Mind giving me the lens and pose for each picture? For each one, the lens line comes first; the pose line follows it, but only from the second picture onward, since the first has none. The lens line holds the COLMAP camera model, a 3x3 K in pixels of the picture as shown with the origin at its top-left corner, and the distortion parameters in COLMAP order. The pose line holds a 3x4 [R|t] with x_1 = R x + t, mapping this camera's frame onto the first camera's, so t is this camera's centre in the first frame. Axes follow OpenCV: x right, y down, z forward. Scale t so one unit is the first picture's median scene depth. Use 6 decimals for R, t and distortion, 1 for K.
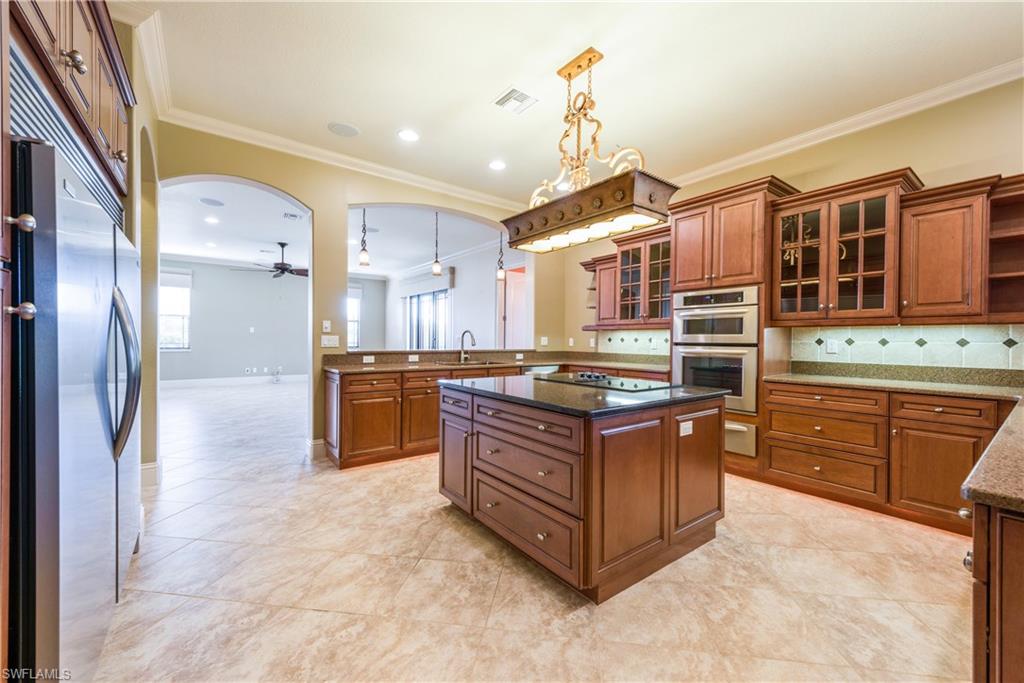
lens RADIAL K [[405.1, 0, 512.0], [0, 405.1, 341.5], [0, 0, 1]] dist [0.000304, -0.000039]
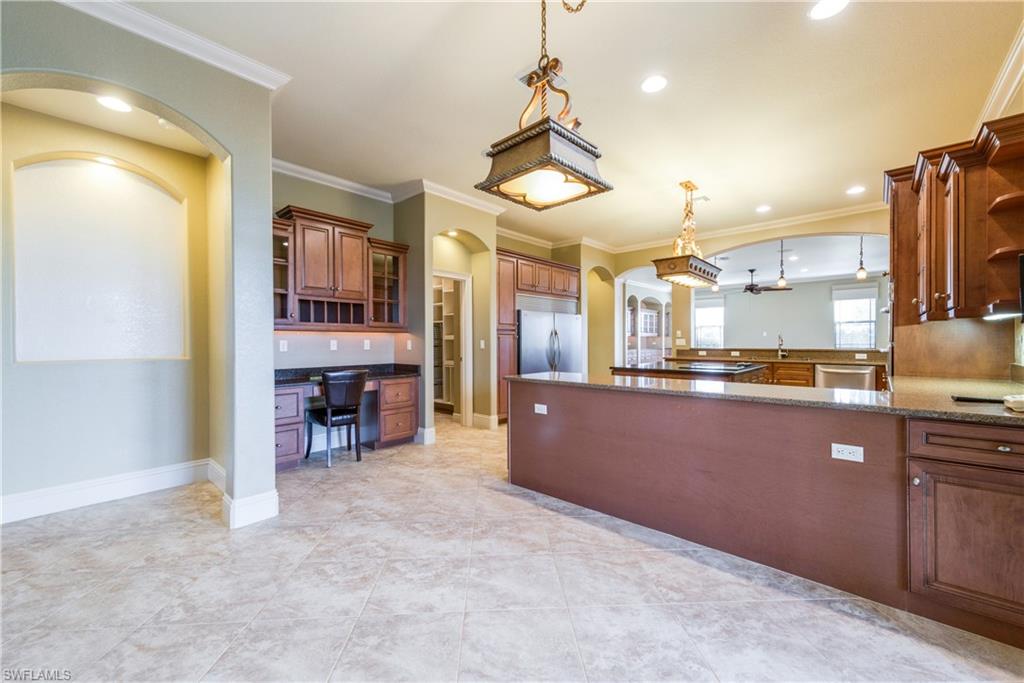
lens RADIAL K [[405.1, 0, 512.0], [0, 405.1, 341.5], [0, 0, 1]] dist [0.000304, -0.000039]
pose [[0.188928, -0.007058, -0.981966, 0.947566], [-0.000379, 0.999974, -0.007260, 0.008039], [0.981991, 0.001744, 0.188921, -0.049900]]
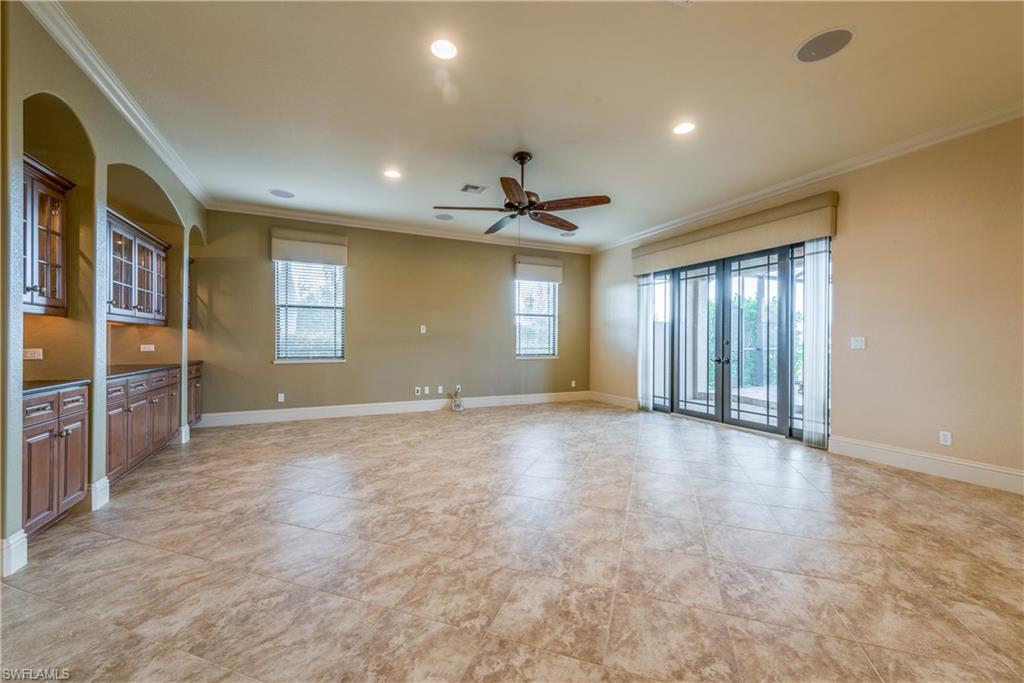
lens RADIAL K [[405.1, 0, 512.0], [0, 405.1, 341.5], [0, 0, 1]] dist [0.000304, -0.000039]
pose [[0.979245, -0.002757, -0.202661, -0.755237], [0.001414, 0.999976, -0.006769, -0.008150], [0.202675, 0.006341, 0.979226, 0.796699]]
